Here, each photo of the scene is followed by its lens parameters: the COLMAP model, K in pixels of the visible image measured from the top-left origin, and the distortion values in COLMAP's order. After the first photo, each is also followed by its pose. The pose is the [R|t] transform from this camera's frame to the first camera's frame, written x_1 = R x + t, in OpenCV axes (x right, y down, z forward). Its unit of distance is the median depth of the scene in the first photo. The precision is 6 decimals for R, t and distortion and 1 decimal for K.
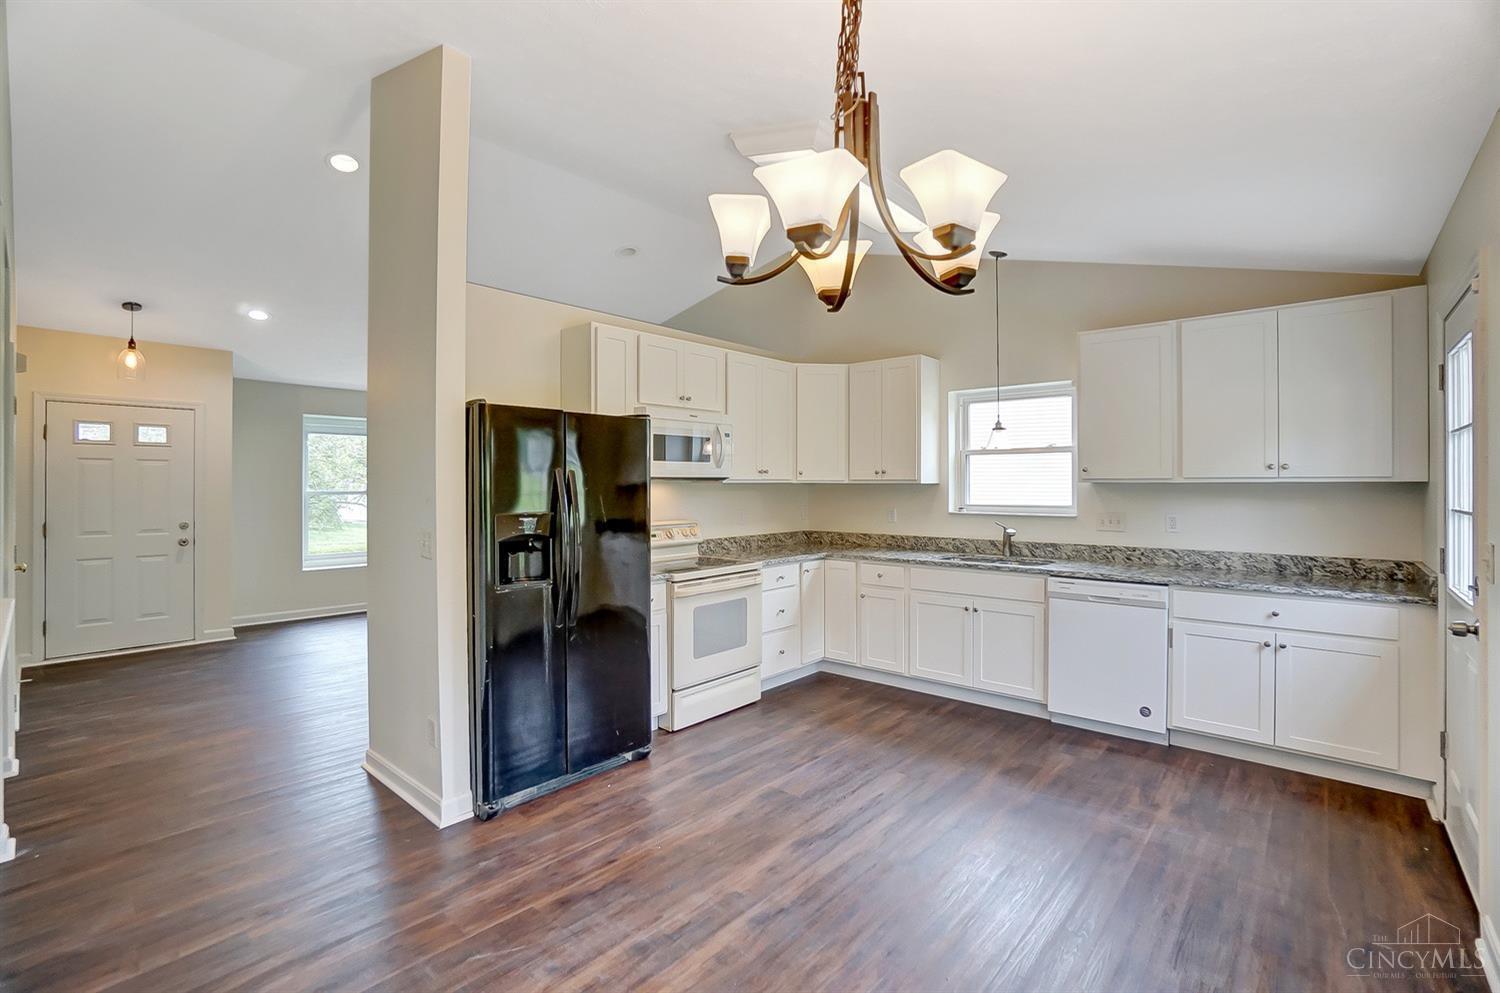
lens RADIAL K [[685.2, 0, 750.9], [0, 685.2, 489.2], [0, 0, 1]] dist [-0.034699, 0.017590]
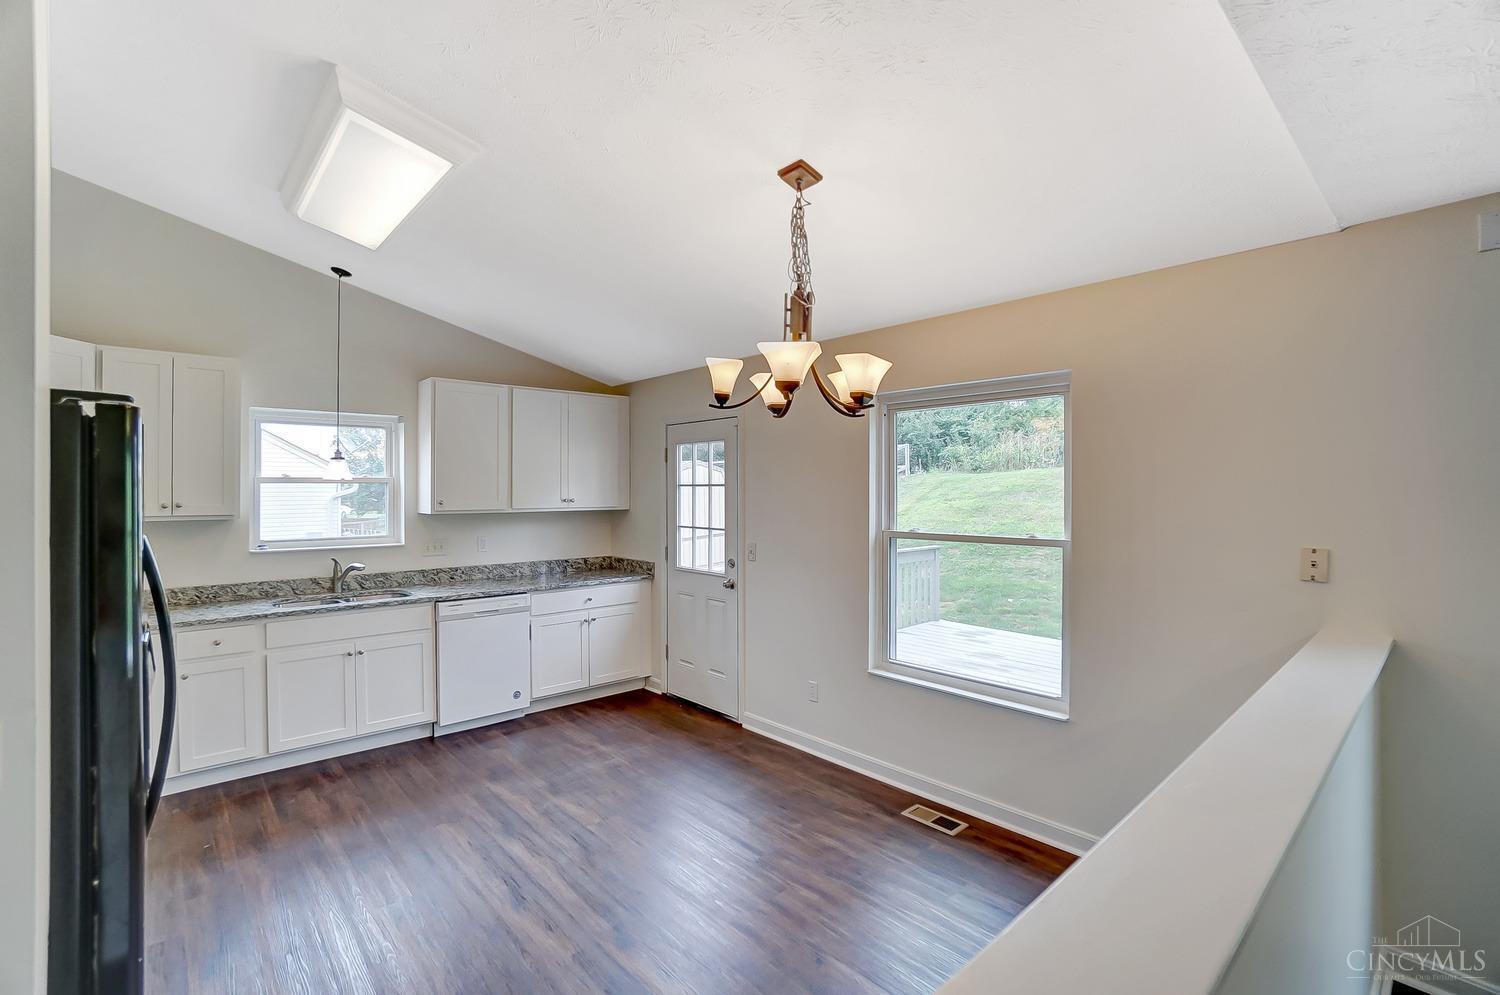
lens RADIAL K [[682.7, 0, 755.5], [0, 682.7, 496.3], [0, 0, 1]] dist [-0.058686, 0.020259]
pose [[0.110538, -0.007968, 0.993840, -0.629325], [0.010605, 0.999920, 0.006837, -0.046837], [-0.993815, 0.009784, 0.110614, 0.422120]]
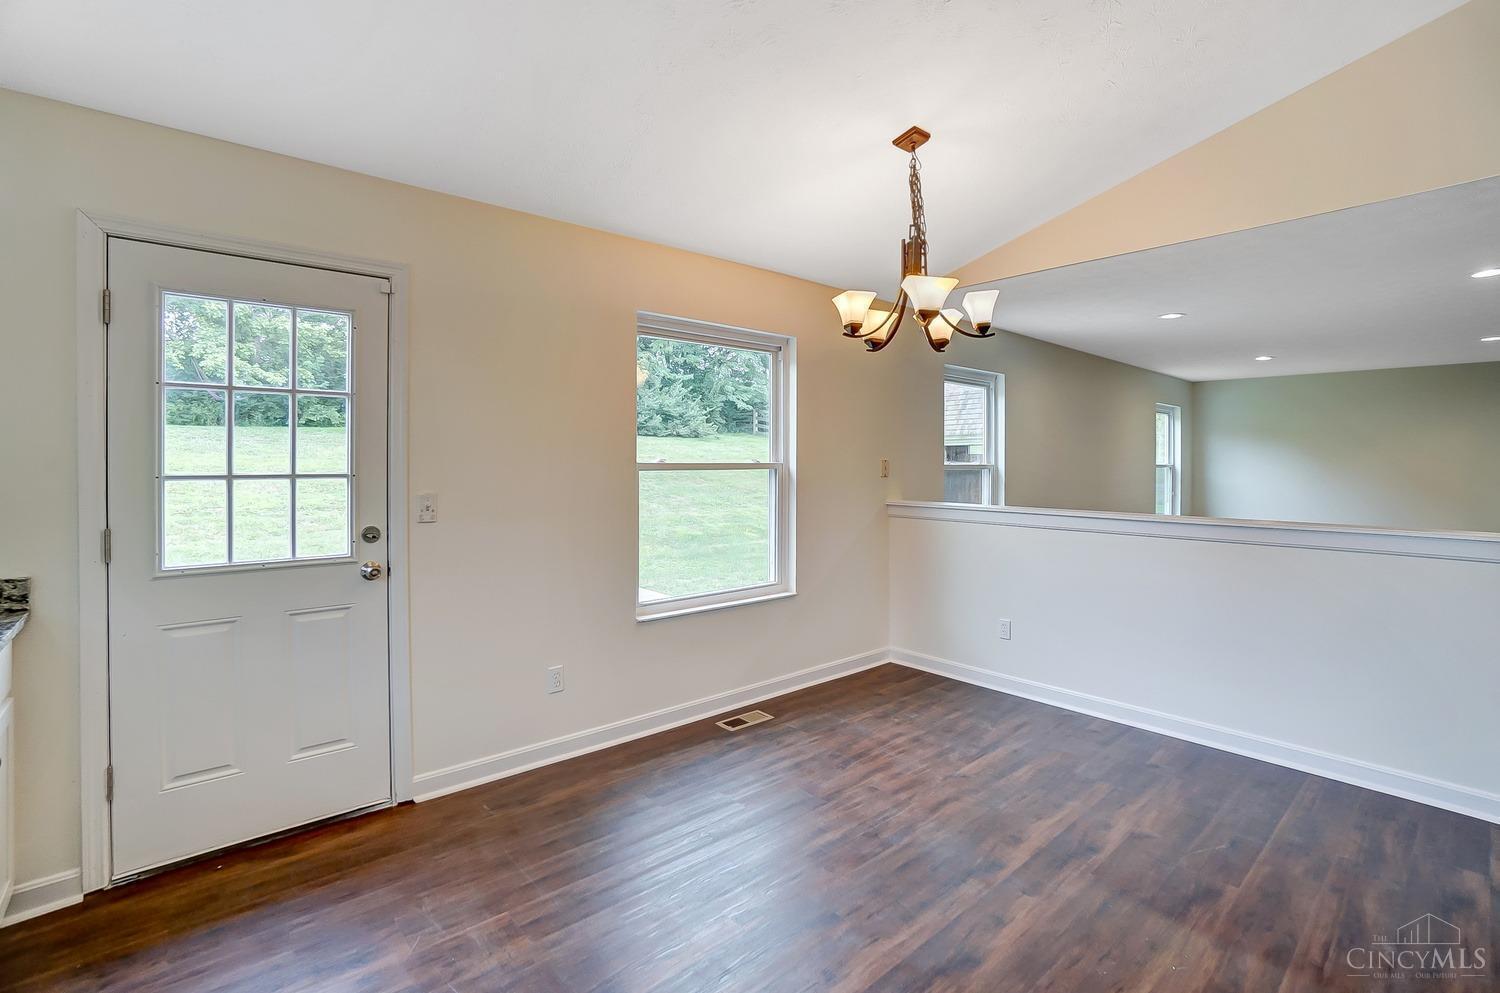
lens RADIAL K [[694.1, 0, 765.0], [0, 694.1, 483.3], [0, 0, 1]] dist [-0.010199, 0.000319]
pose [[-0.993810, -0.008454, 0.110772, 0.157725], [-0.004443, 0.999327, 0.036412, 0.005467], [-0.111006, 0.035694, -0.993179, 1.305445]]
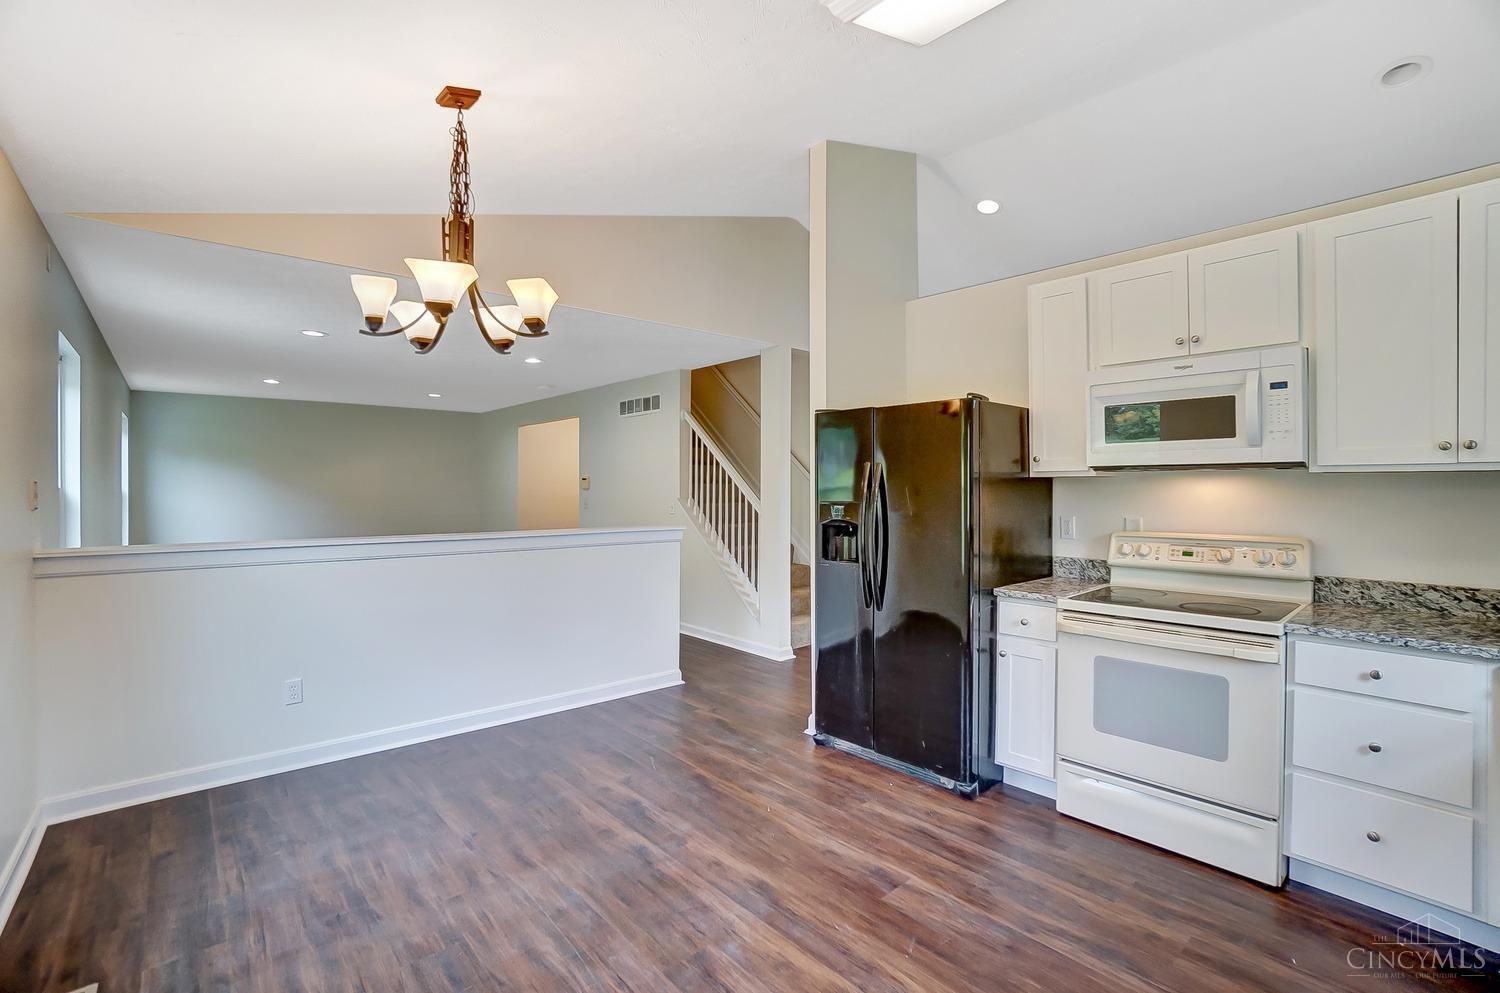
lens RADIAL K [[685.2, 0, 750.9], [0, 685.2, 489.2], [0, 0, 1]] dist [-0.034699, 0.017590]
pose [[-0.130494, -0.000560, -0.991449, 0.710574], [-0.011694, 0.999931, 0.000975, 0.011956], [0.991380, 0.011721, -0.130491, 0.833940]]
